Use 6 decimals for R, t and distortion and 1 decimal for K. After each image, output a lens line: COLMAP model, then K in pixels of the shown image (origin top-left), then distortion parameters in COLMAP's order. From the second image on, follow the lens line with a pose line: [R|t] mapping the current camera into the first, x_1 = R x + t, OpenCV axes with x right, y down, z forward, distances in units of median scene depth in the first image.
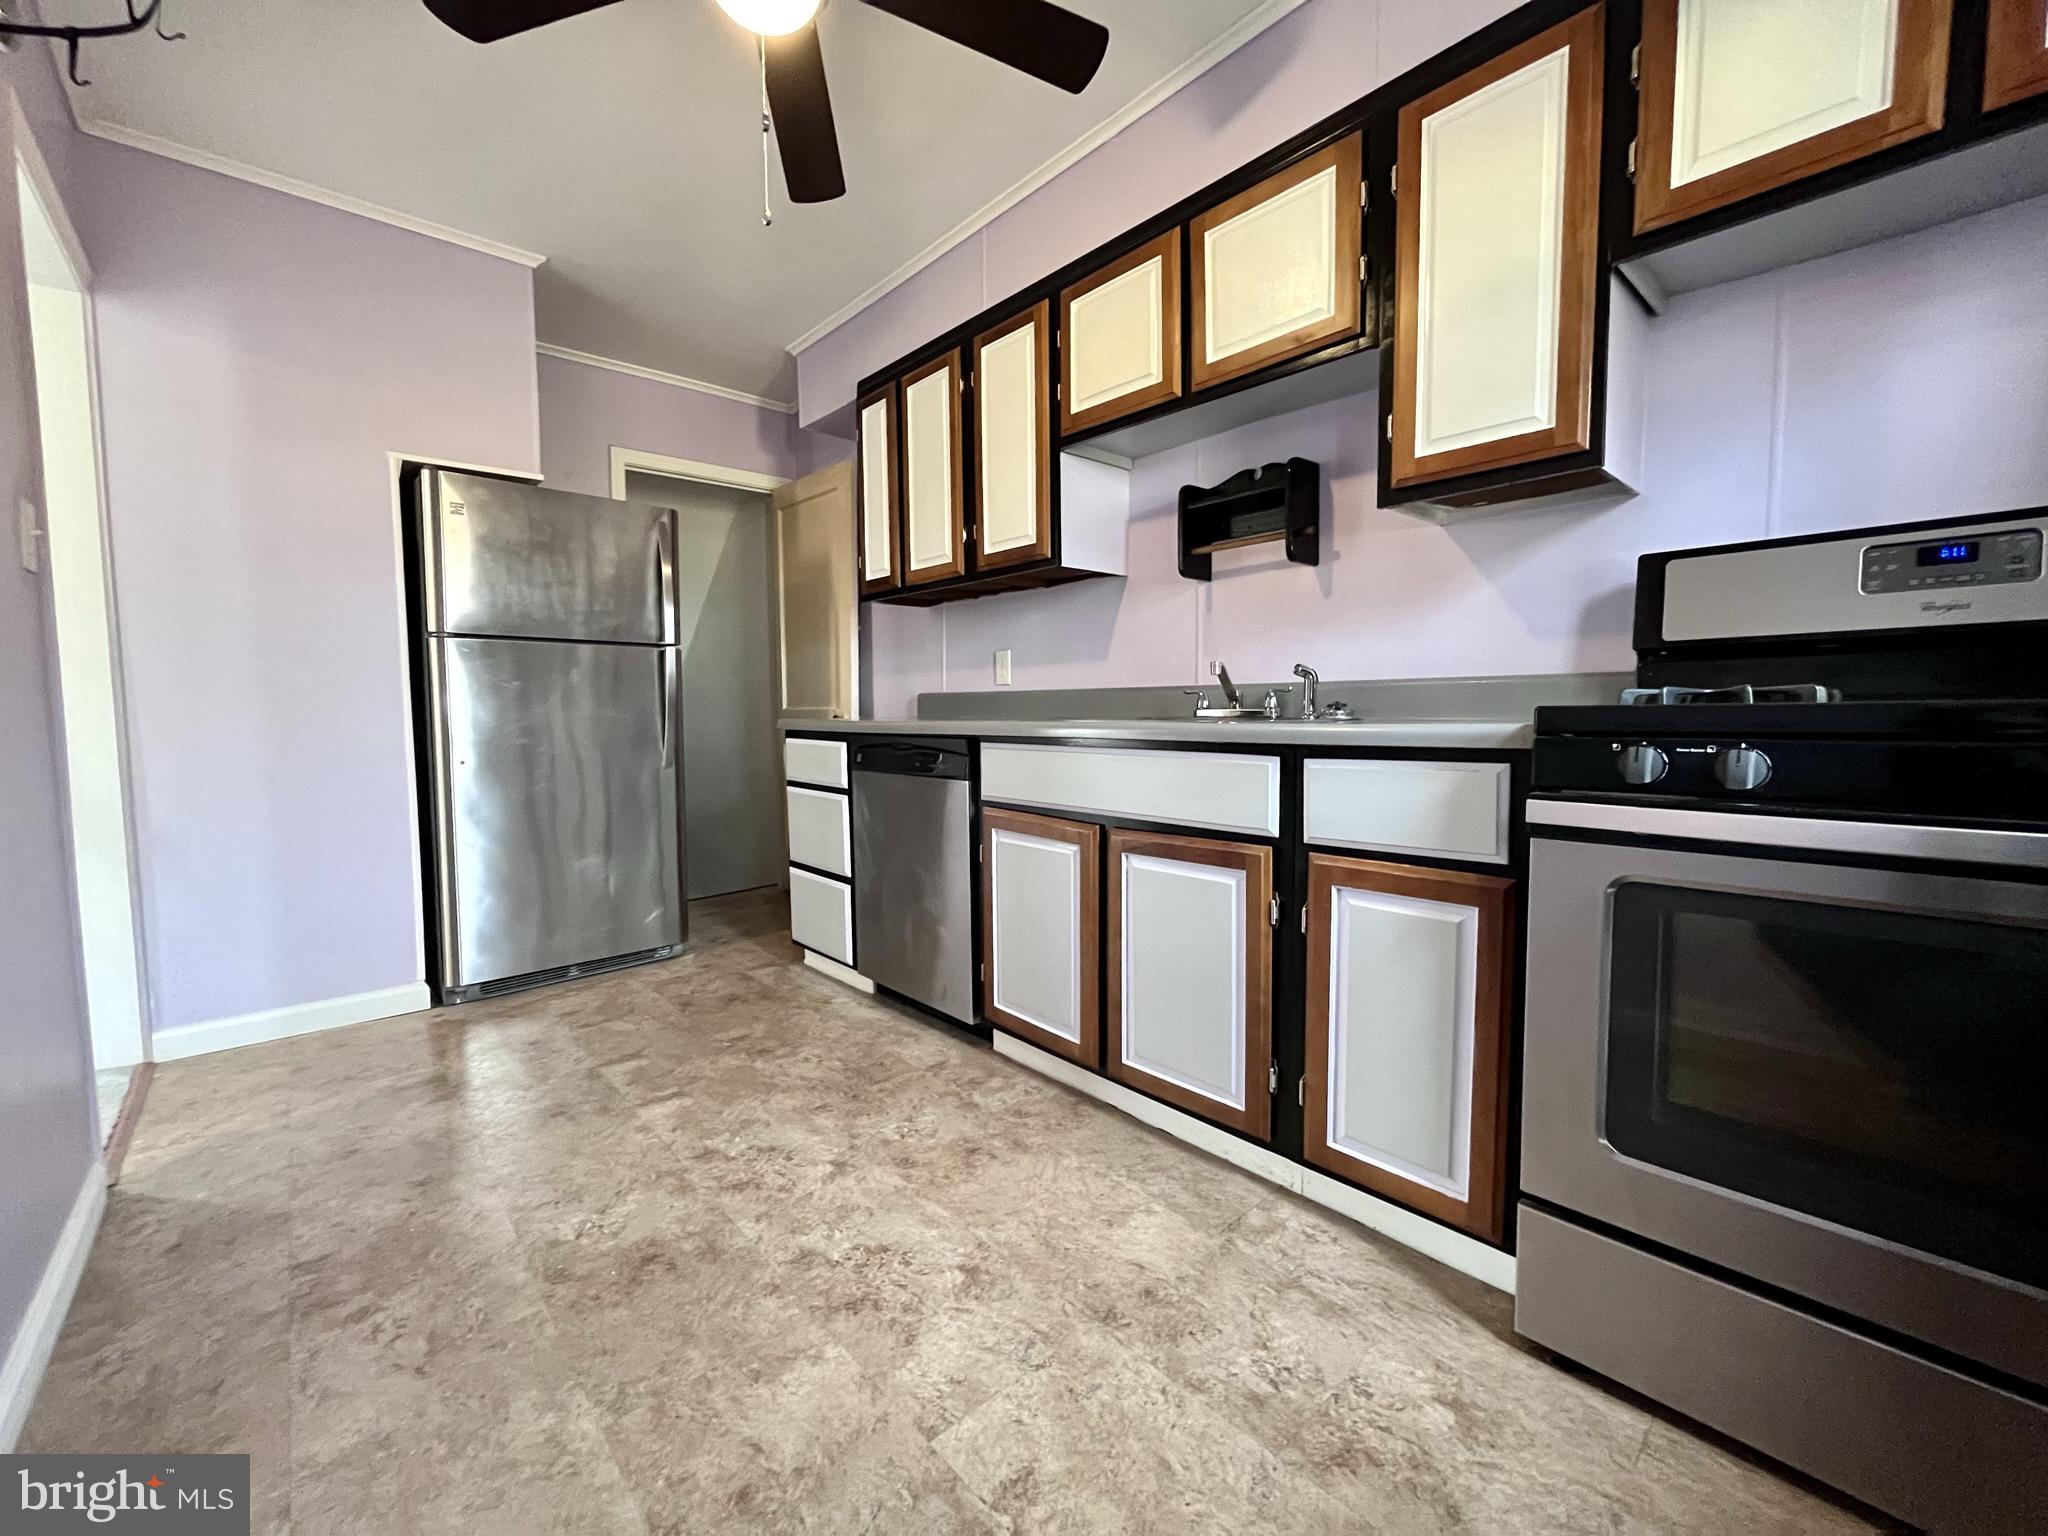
lens RADIAL K [[826.1, 0, 1027.5], [0, 826.1, 763.1], [0, 0, 1]] dist [-0.001843, 0.000090]
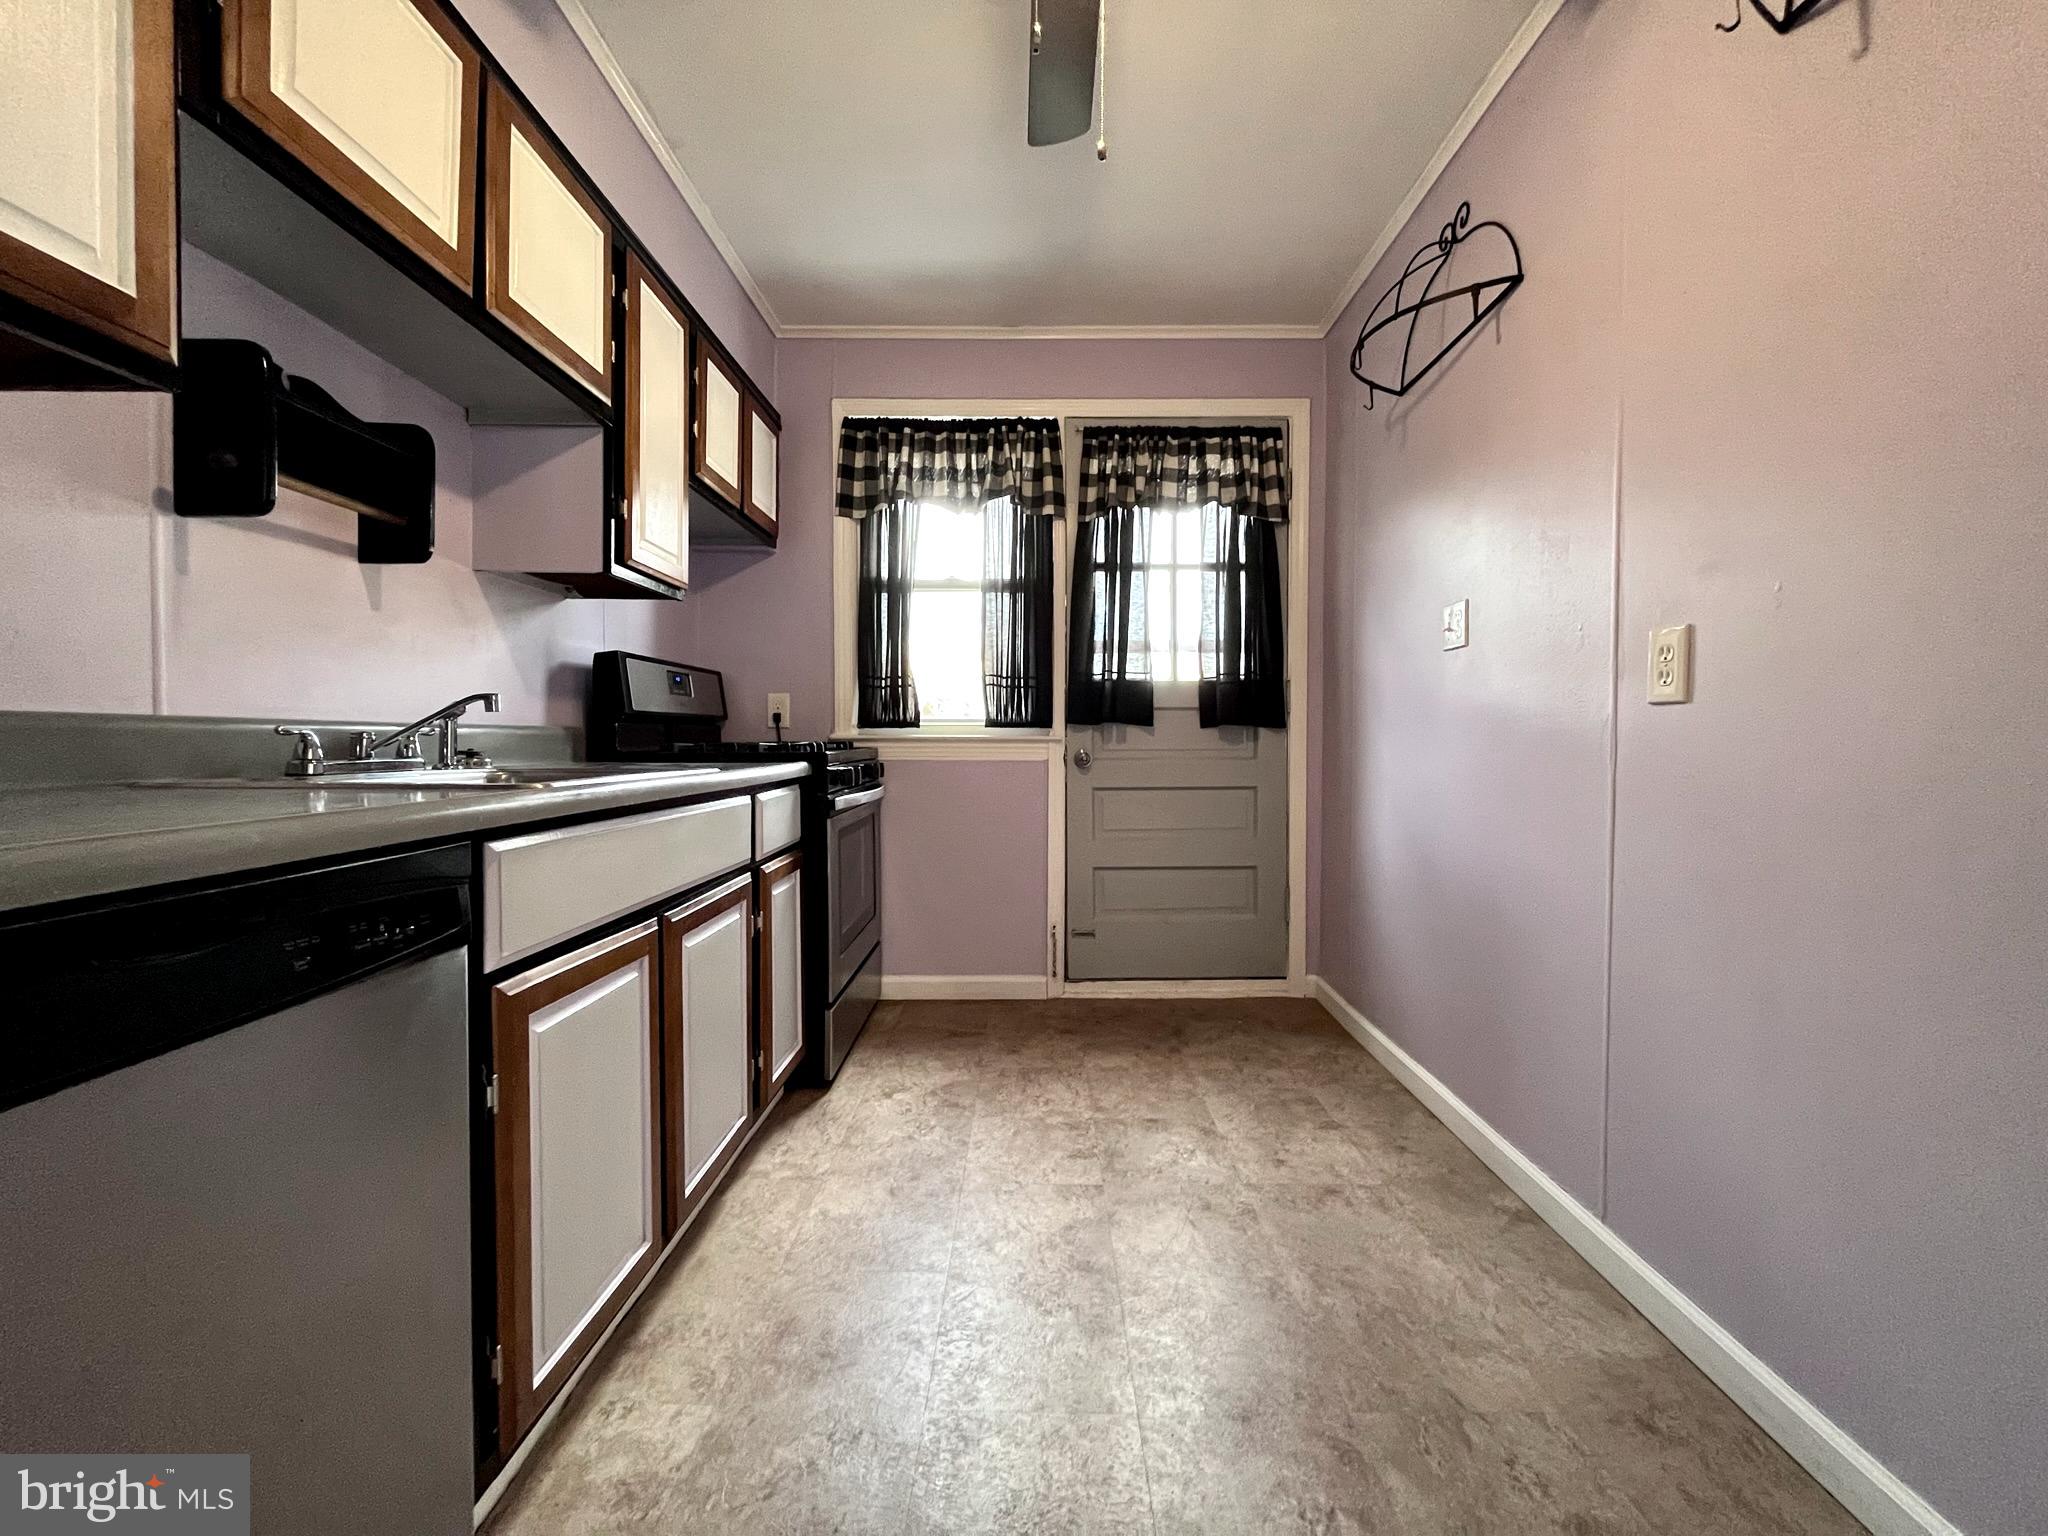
lens RADIAL K [[826.1, 0, 1027.5], [0, 826.1, 763.1], [0, 0, 1]] dist [-0.001843, 0.000090]
pose [[-0.739145, -0.013364, 0.673413, -0.623119], [0.046090, 0.996456, 0.070364, -0.093384], [-0.671967, 0.083046, -0.735910, 1.248703]]
